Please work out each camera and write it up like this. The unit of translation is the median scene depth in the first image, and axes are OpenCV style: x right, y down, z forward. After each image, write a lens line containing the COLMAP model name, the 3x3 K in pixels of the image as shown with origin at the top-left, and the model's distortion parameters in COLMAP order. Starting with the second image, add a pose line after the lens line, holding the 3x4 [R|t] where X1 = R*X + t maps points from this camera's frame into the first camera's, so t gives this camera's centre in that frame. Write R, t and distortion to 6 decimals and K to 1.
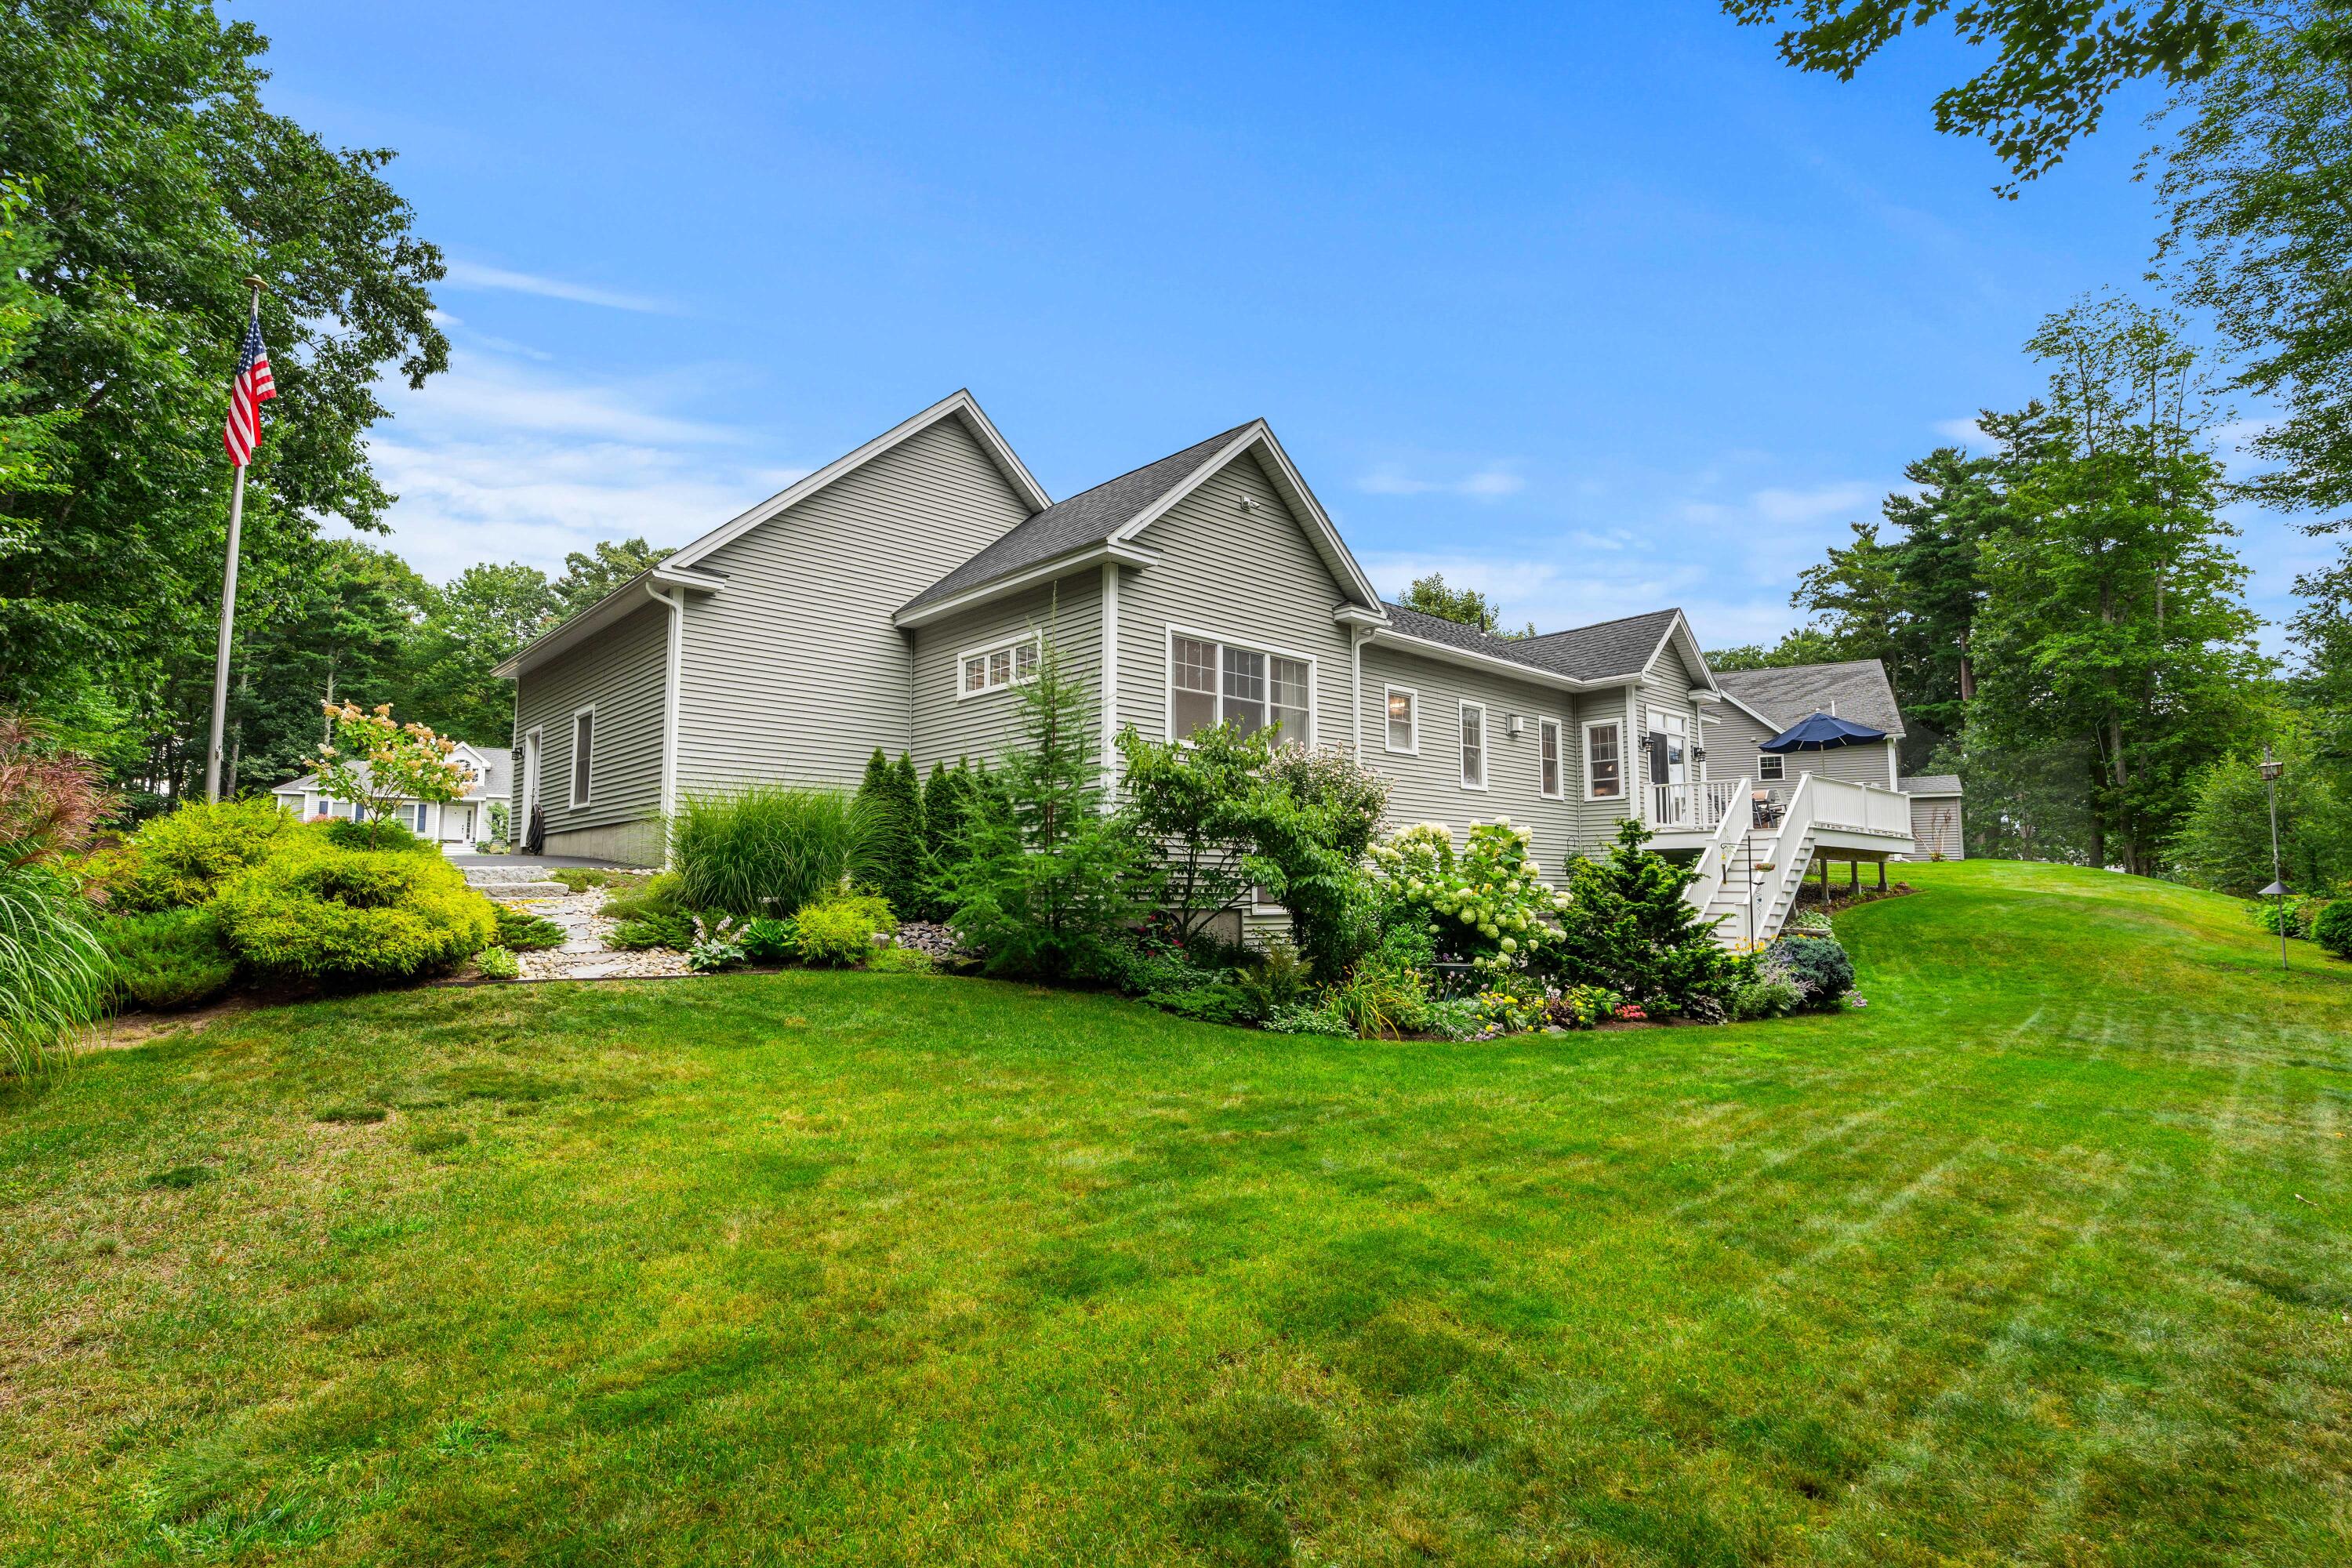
lens RADIAL K [[1135.6, 0, 1188.7], [0, 1135.6, 780.2], [0, 0, 1]] dist [-0.001137, 0.002068]
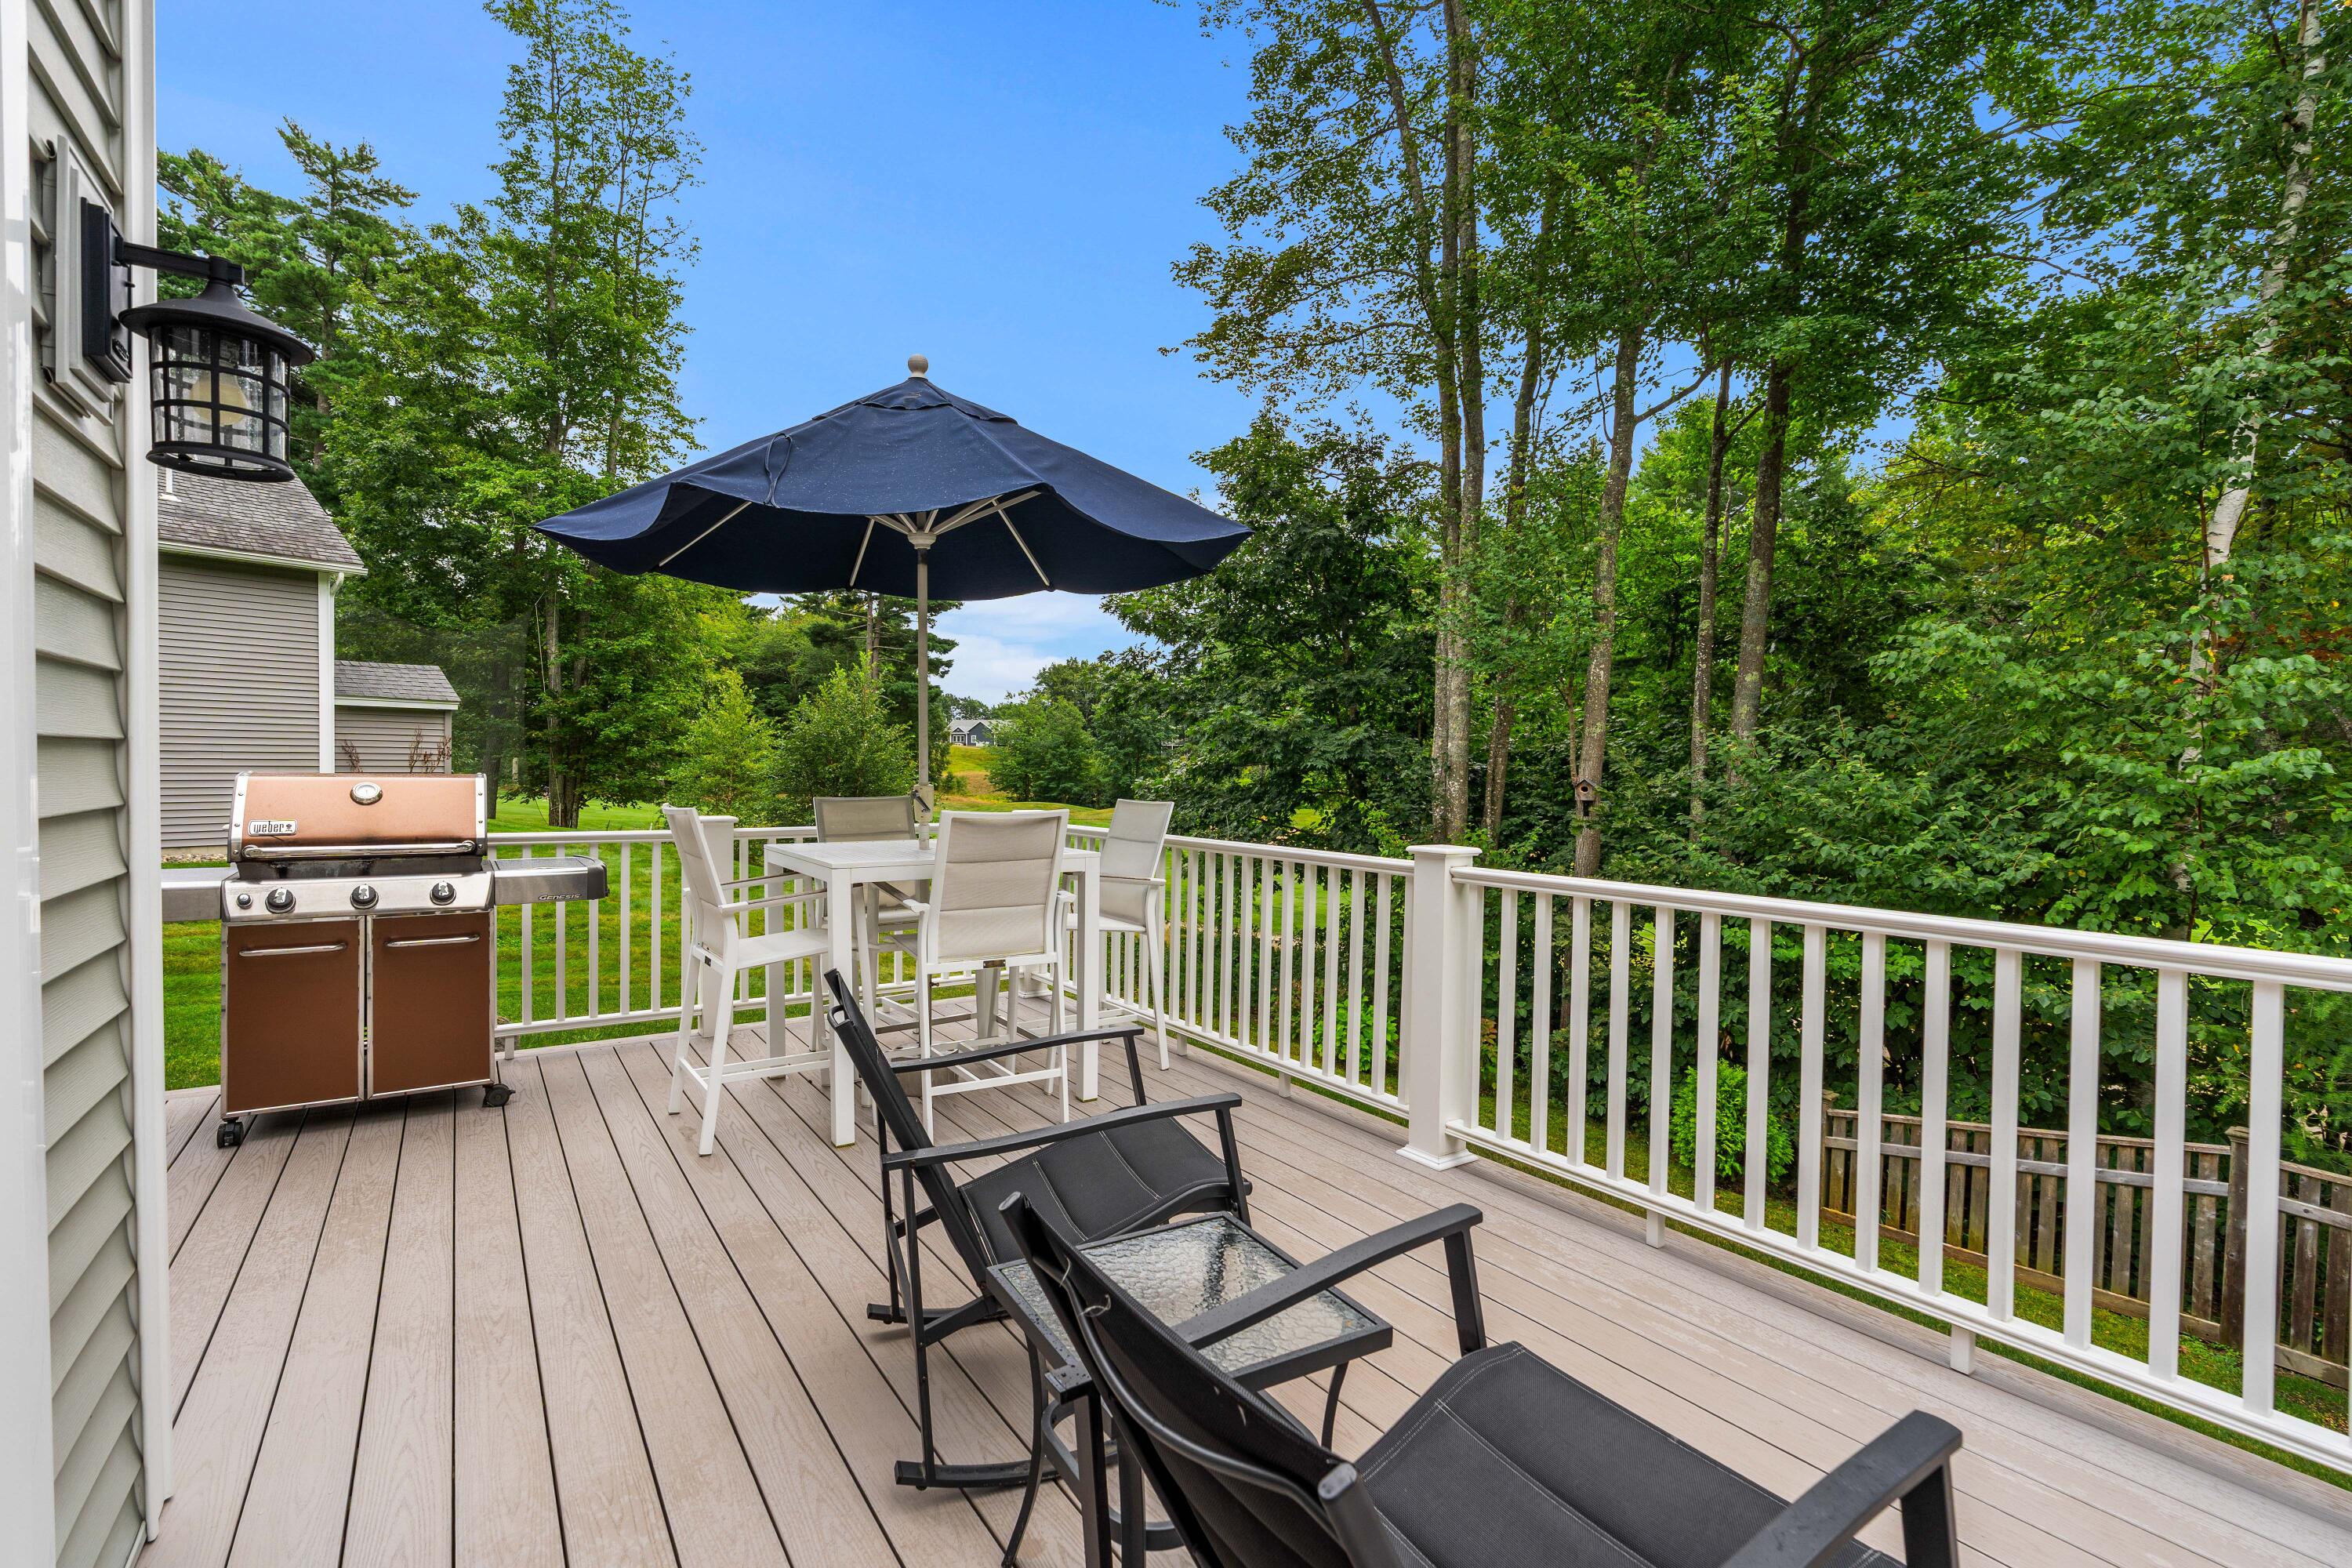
lens RADIAL K [[1058.4, 0, 1179.8], [0, 1058.4, 784.0], [0, 0, 1]] dist [-0.007130, 0.002677]
pose [[0.152423, -0.014075, 0.988215, 0.137560], [-0.110887, 0.993342, 0.031252, -0.002067], [-0.982075, -0.114343, 0.149847, 0.319748]]
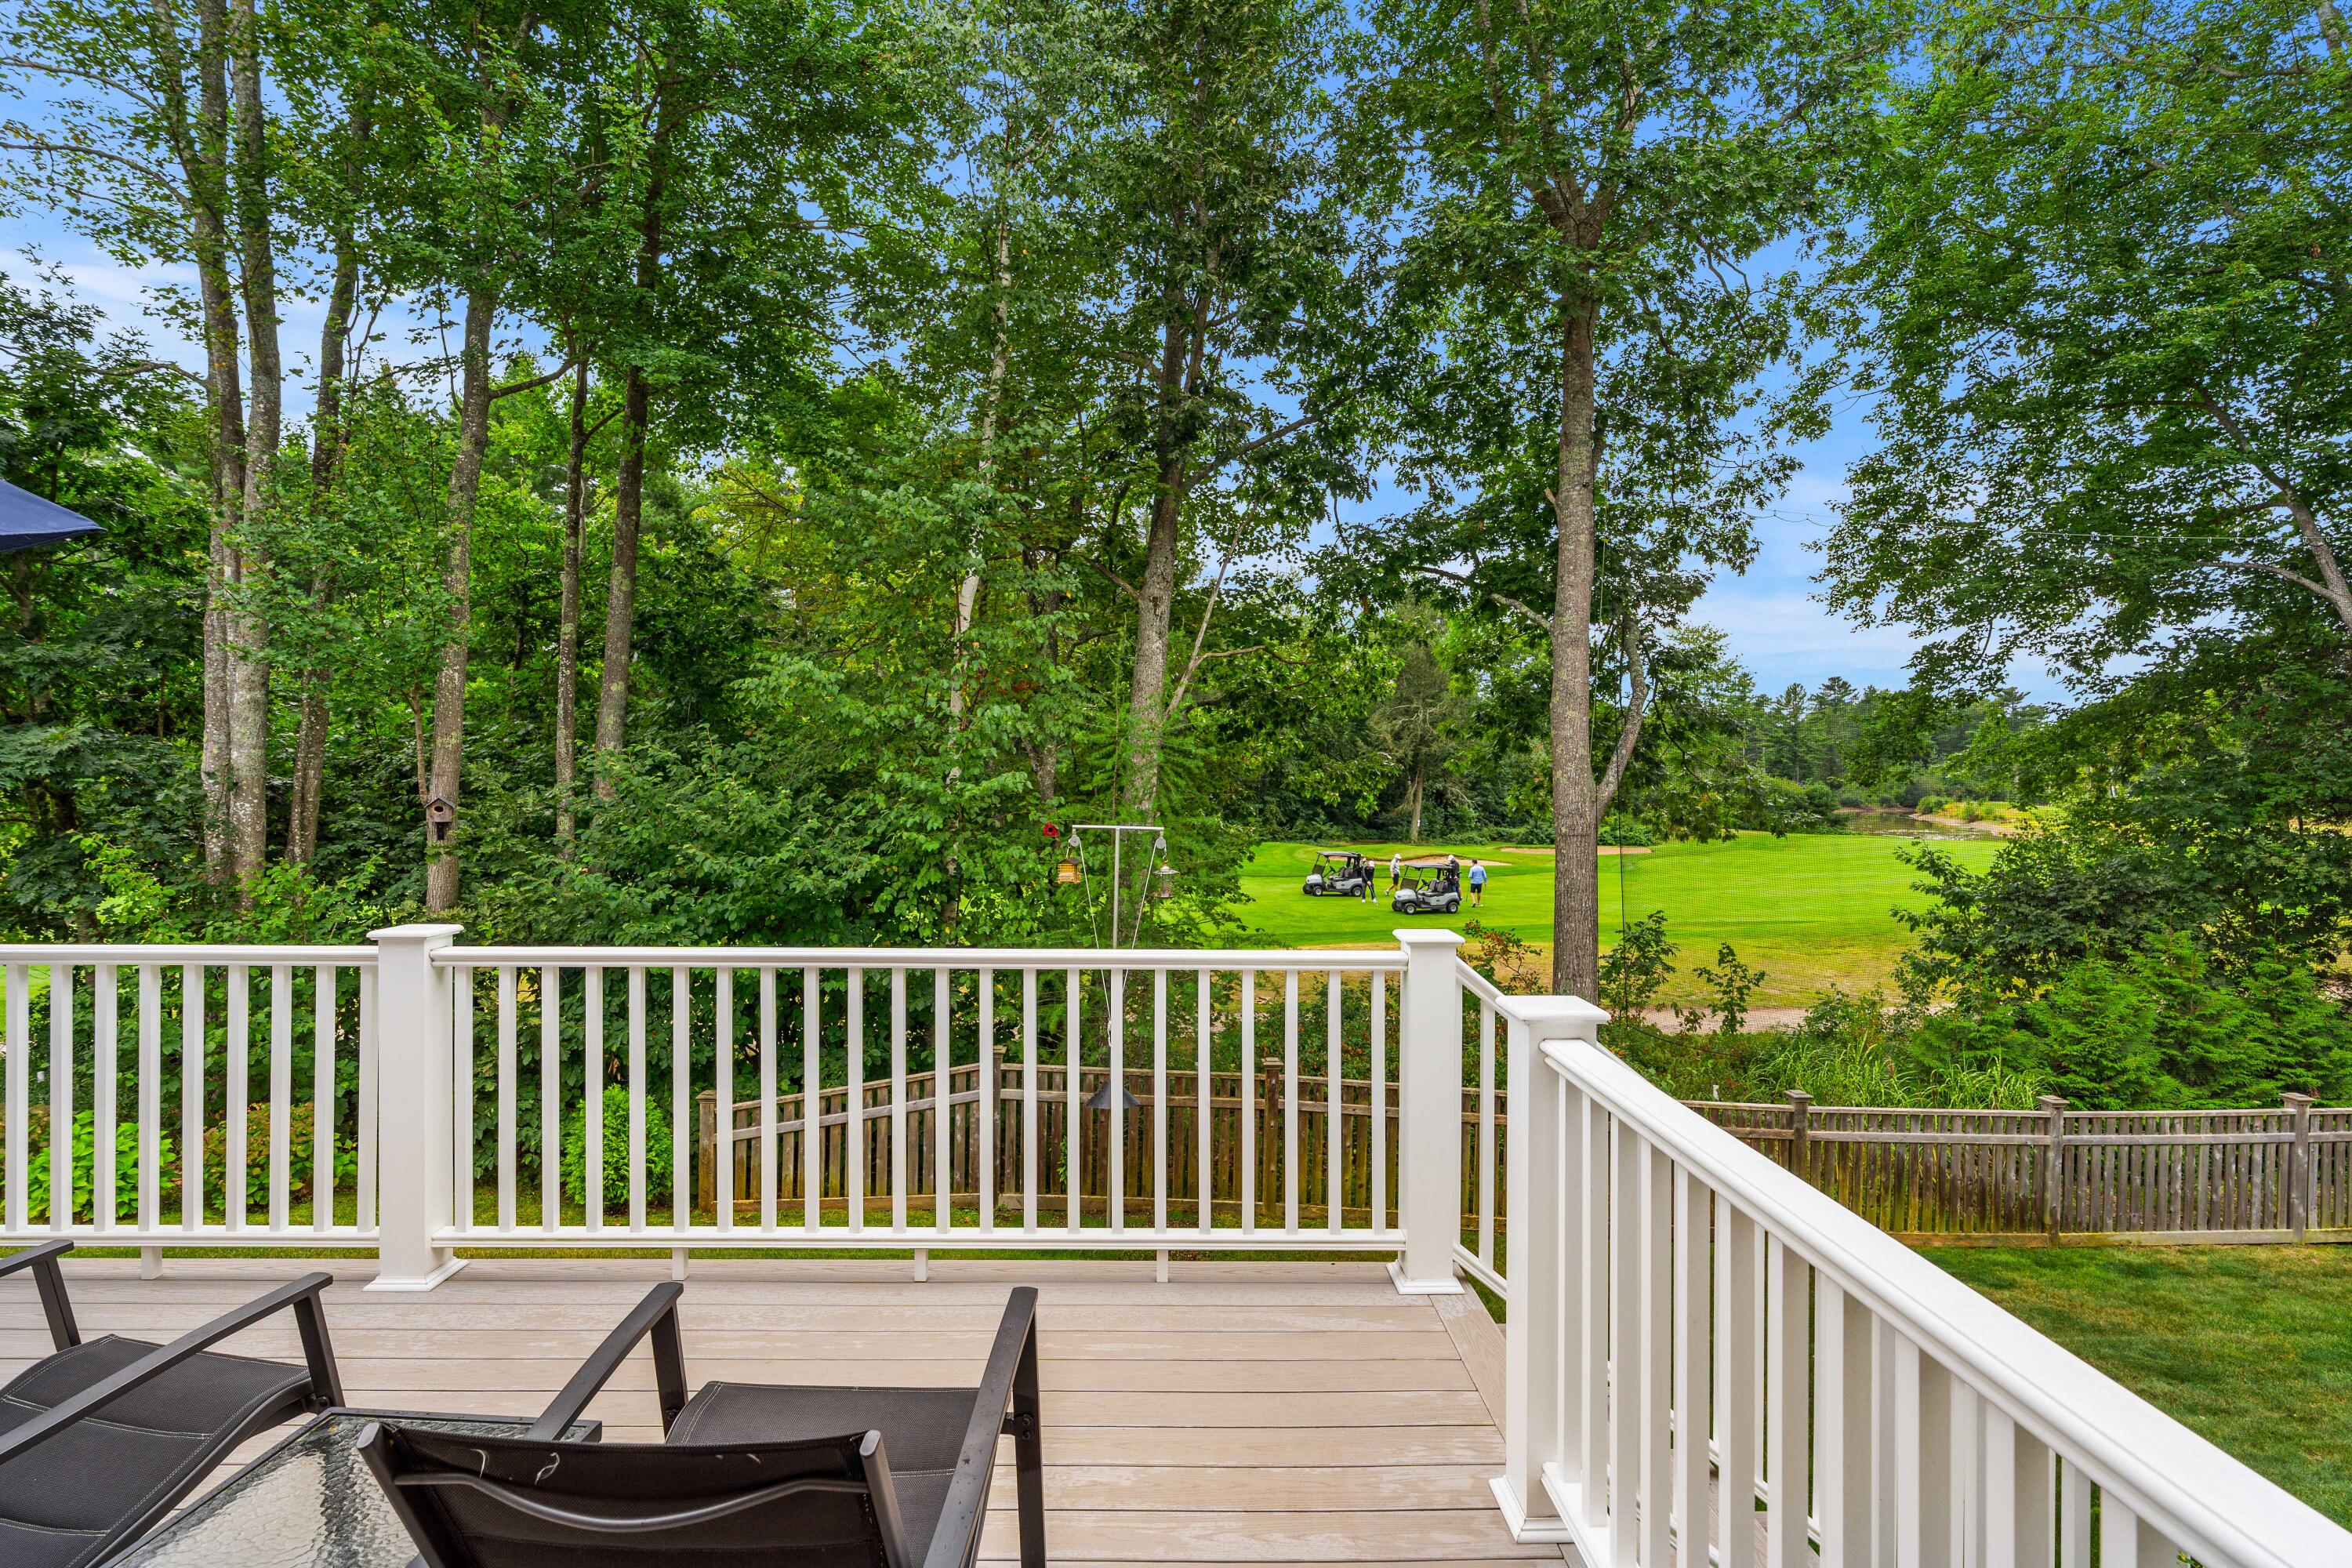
lens RADIAL K [[1135.6, 0, 1173.8], [0, 1135.6, 787.3], [0, 0, 1]] dist [-0.001137, 0.002068]
pose [[-0.738488, -0.015753, 0.674083, 0.133643], [-0.075651, 0.995351, -0.059618, -0.004212], [-0.670009, -0.095022, -0.736246, 0.328368]]
